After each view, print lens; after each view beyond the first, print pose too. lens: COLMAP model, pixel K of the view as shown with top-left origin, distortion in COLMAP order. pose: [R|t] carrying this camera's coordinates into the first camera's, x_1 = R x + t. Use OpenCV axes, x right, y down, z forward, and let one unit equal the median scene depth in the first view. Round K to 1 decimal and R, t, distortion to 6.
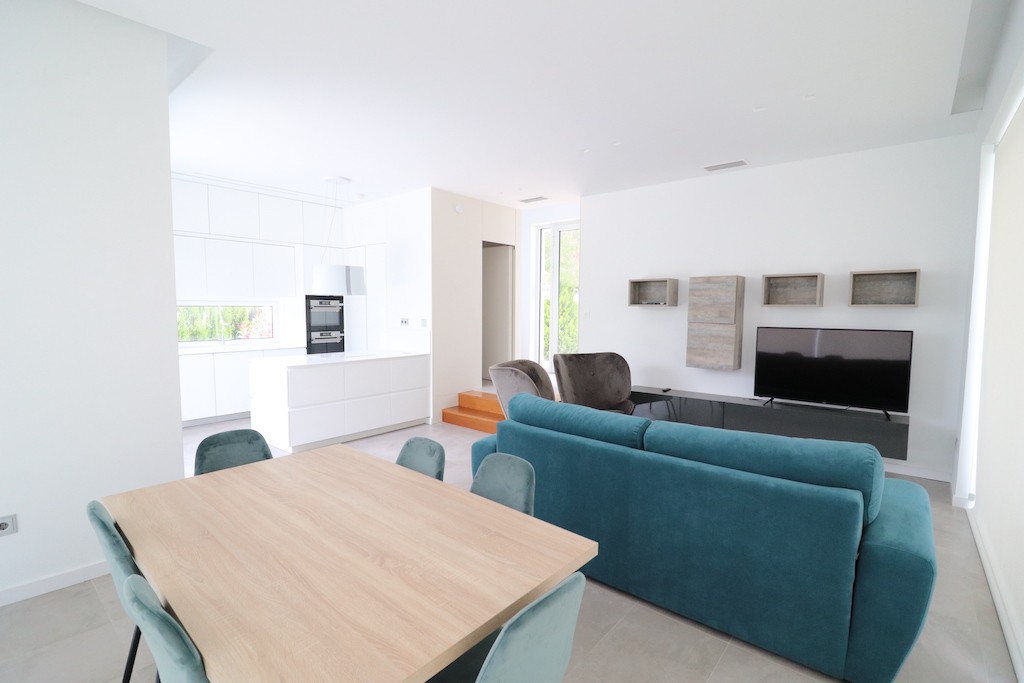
lens RADIAL K [[474.1, 0, 511.7], [0, 474.1, 344.9], [0, 0, 1]] dist [0.001940, -0.012971]
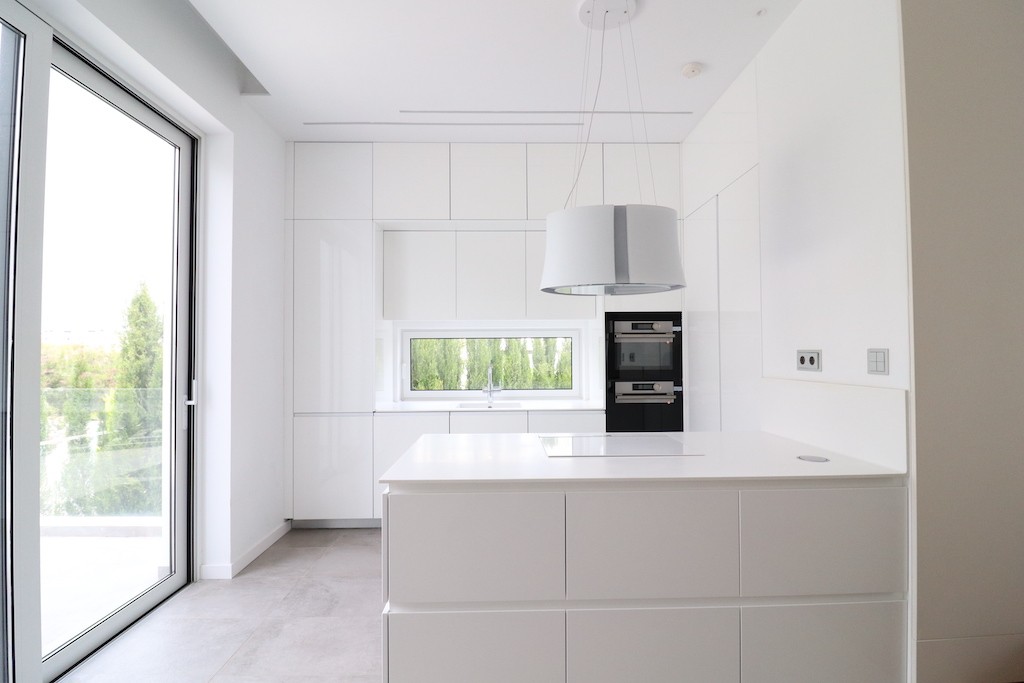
lens RADIAL K [[474.1, 0, 511.7], [0, 474.1, 344.9], [0, 0, 1]] dist [0.001940, -0.012971]
pose [[0.663012, -0.026907, -0.748125, -0.101636], [-0.048436, 0.995718, -0.078737, -0.020271], [0.747040, 0.088440, 0.658870, 0.554705]]
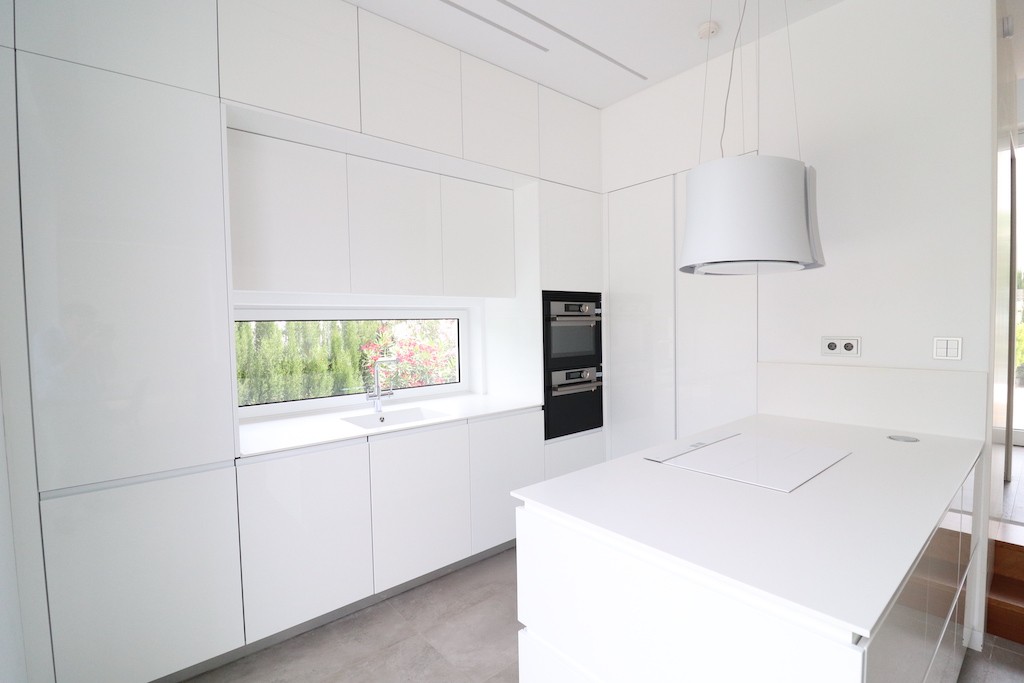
lens RADIAL K [[474.1, 0, 511.7], [0, 474.1, 344.9], [0, 0, 1]] dist [0.001940, -0.012971]
pose [[0.985490, -0.020145, -0.168536, -0.378656], [0.014110, 0.999218, -0.036932, -0.036128], [0.169148, 0.034019, 0.985003, 0.536888]]
